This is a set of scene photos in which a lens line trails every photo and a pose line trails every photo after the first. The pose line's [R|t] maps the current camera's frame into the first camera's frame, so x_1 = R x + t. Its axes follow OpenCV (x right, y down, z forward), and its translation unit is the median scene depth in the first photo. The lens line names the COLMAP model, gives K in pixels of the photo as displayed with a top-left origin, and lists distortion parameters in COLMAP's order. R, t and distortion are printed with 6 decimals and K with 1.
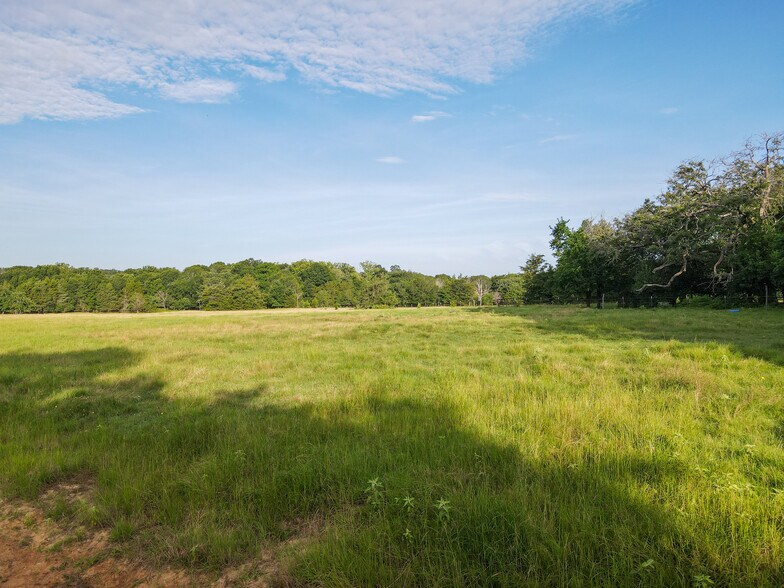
lens RADIAL K [[580.6, 0, 391.8], [0, 580.6, 293.9], [0, 0, 1]] dist [0.008639, -0.000203]
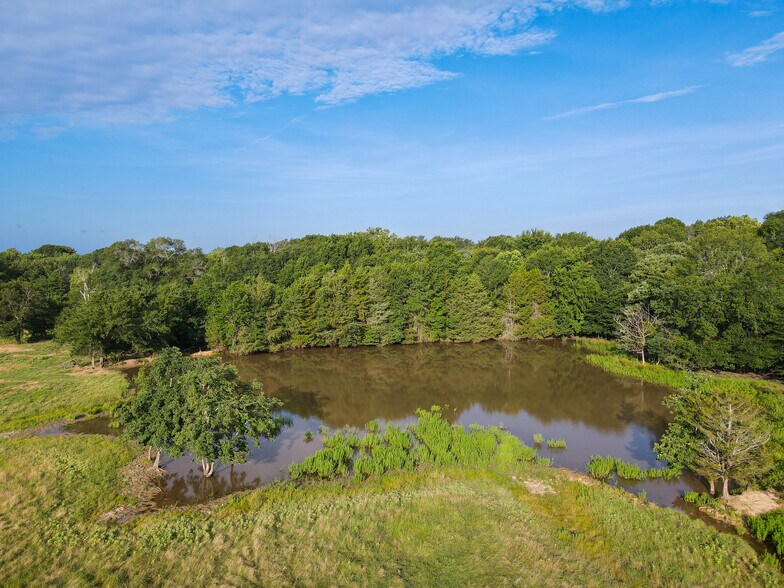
lens RADIAL K [[580.6, 0, 391.9], [0, 580.6, 295.2], [0, 0, 1]] dist [-0.008599, 0.043518]
pose [[0.881894, 0.033773, -0.470236, -0.347994], [-0.000959, 0.997557, 0.069848, -0.033472], [0.471446, -0.061147, 0.879773, 0.614718]]
